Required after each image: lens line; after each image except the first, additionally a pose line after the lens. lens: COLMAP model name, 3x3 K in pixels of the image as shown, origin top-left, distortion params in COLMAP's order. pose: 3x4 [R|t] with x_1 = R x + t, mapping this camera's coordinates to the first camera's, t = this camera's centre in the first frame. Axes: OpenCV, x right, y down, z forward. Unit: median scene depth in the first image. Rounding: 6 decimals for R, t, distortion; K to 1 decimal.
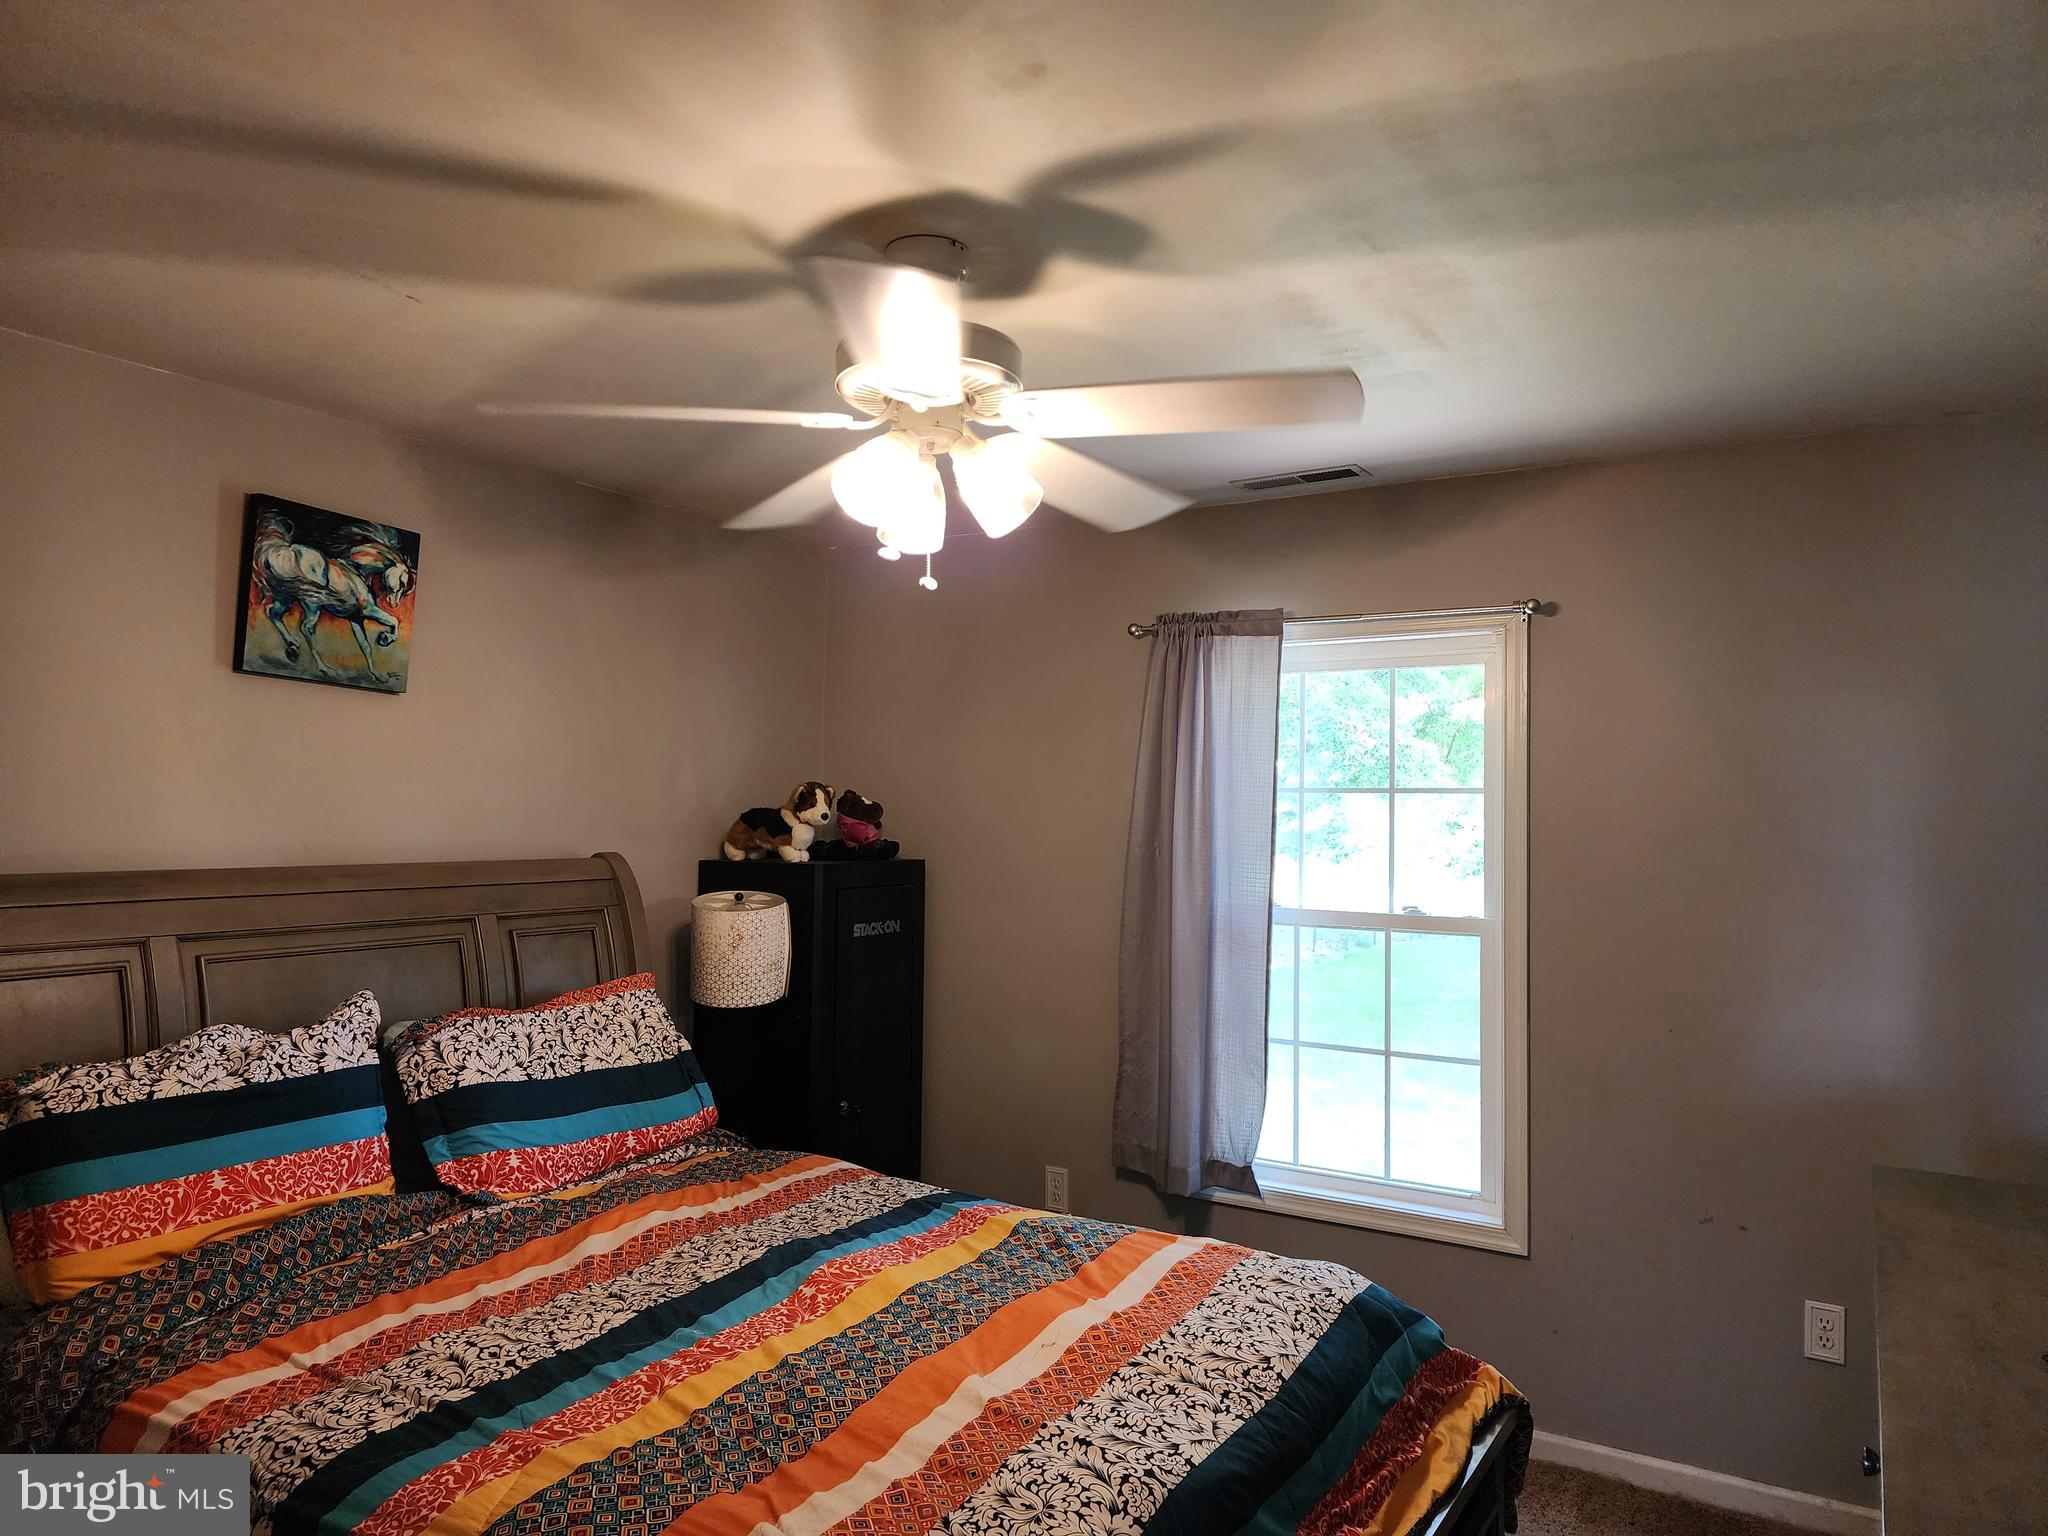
lens RADIAL K [[1376.0, 0, 992.9], [0, 1376.0, 759.5], [0, 0, 1]] dist [0.076032, -0.085566]
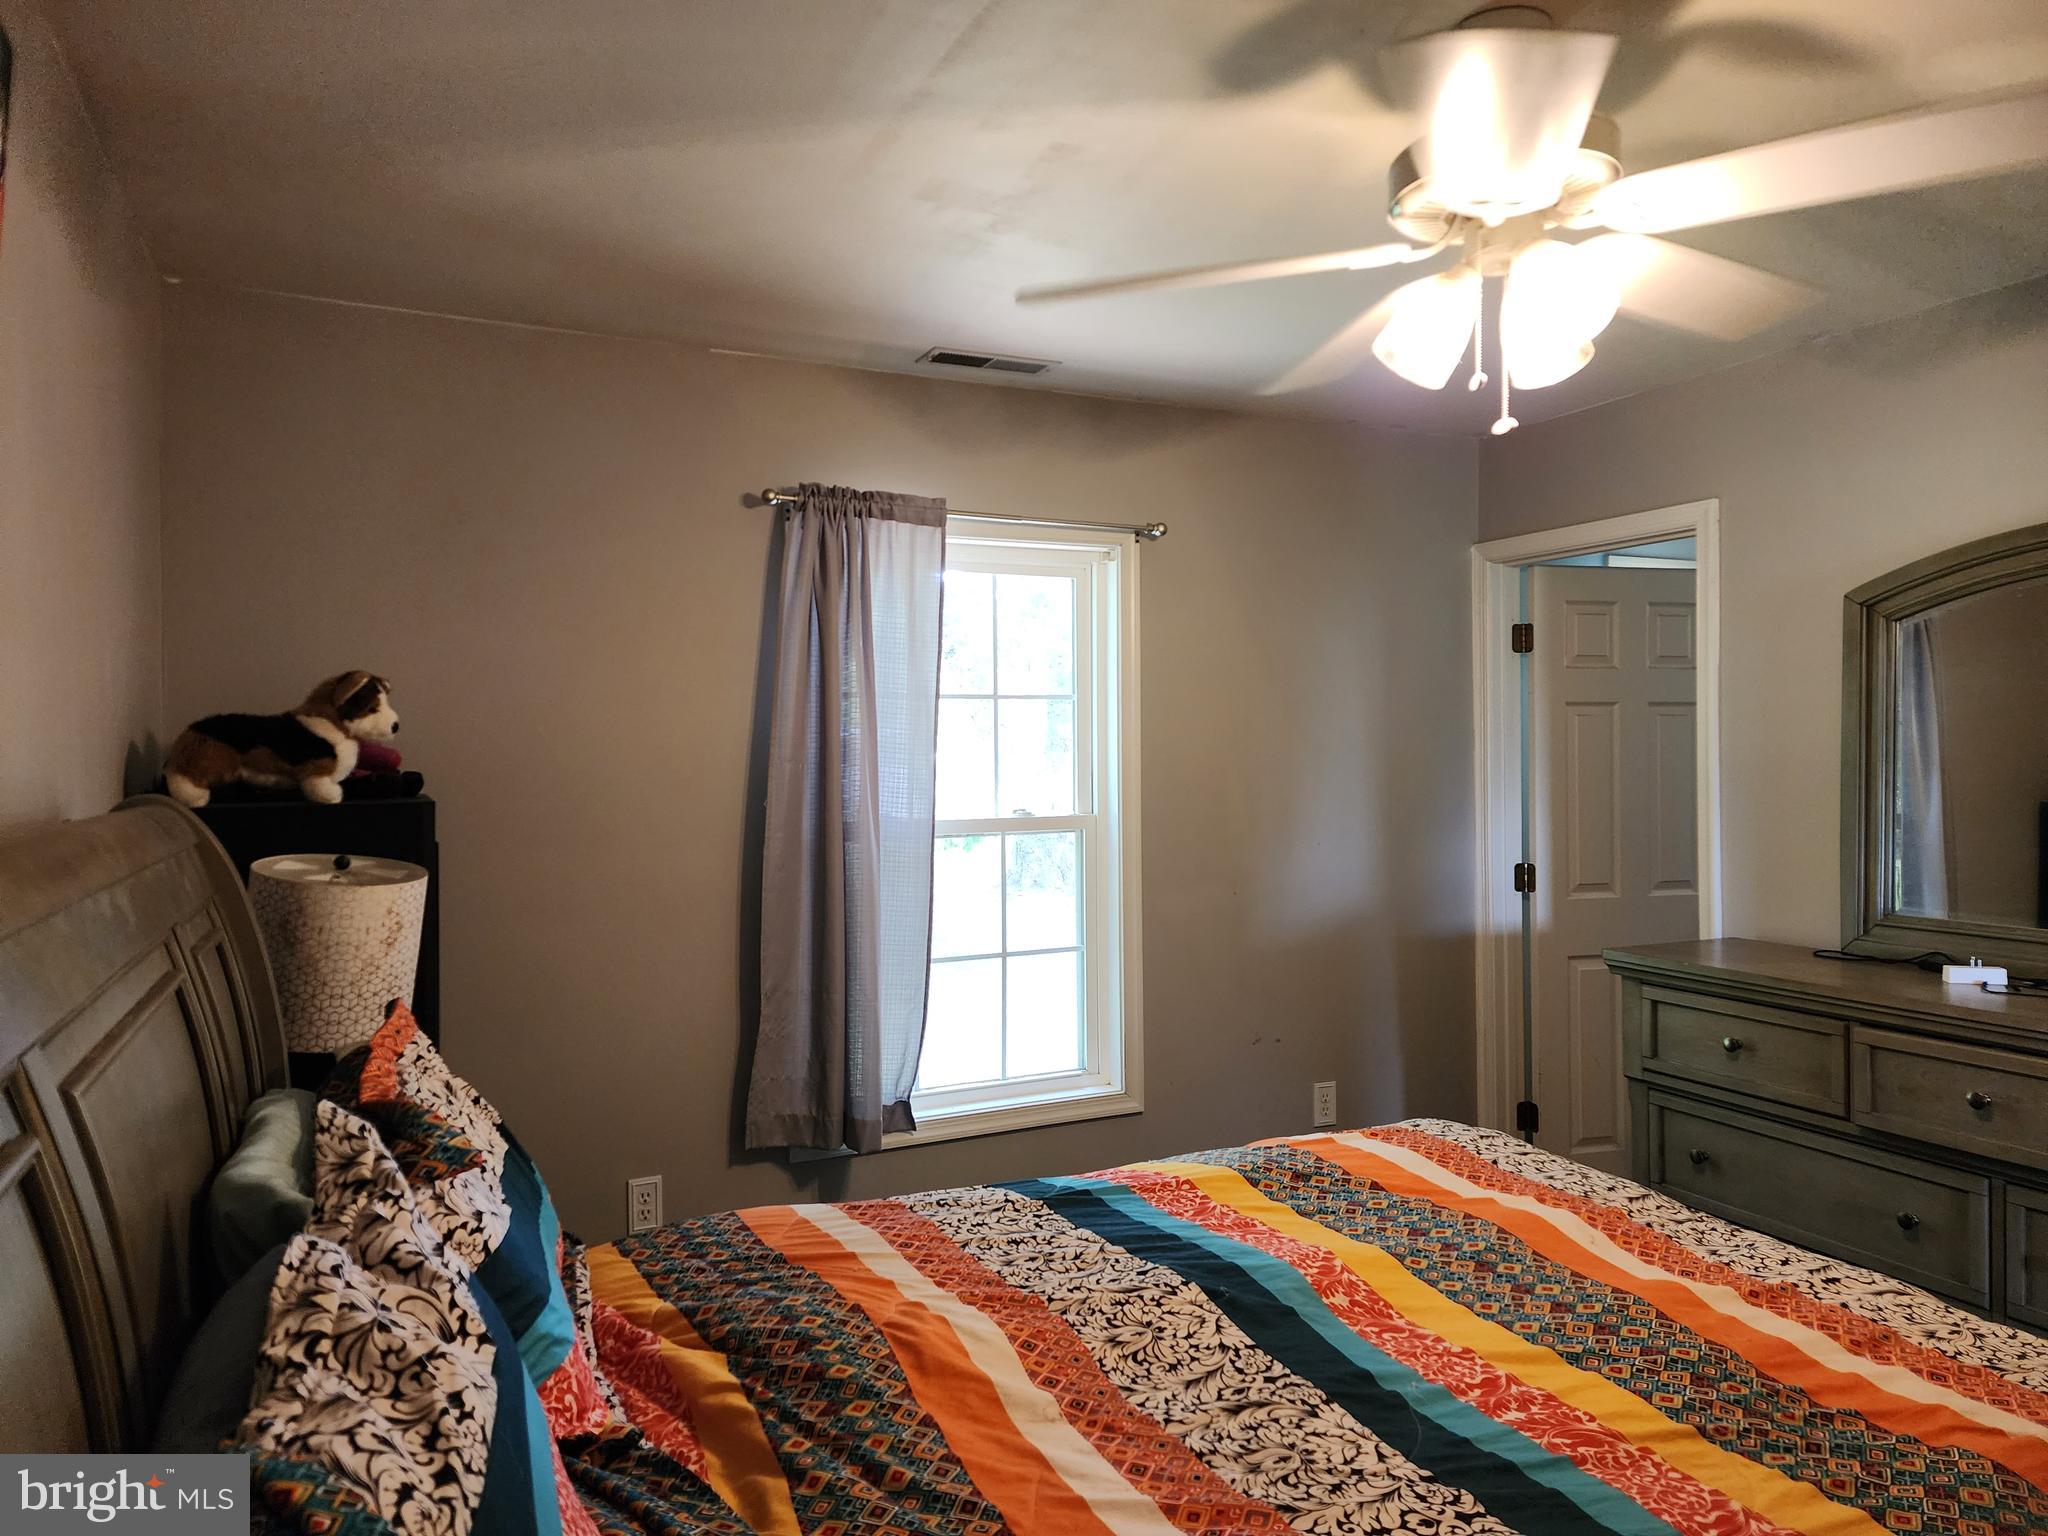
lens RADIAL K [[1376.0, 0, 992.9], [0, 1376.0, 759.5], [0, 0, 1]] dist [0.076032, -0.085566]
pose [[0.539973, -0.024803, 0.841317, -0.559557], [-0.015253, 0.999113, 0.039244, 0.029502], [-0.841544, -0.034023, 0.539116, 0.468057]]
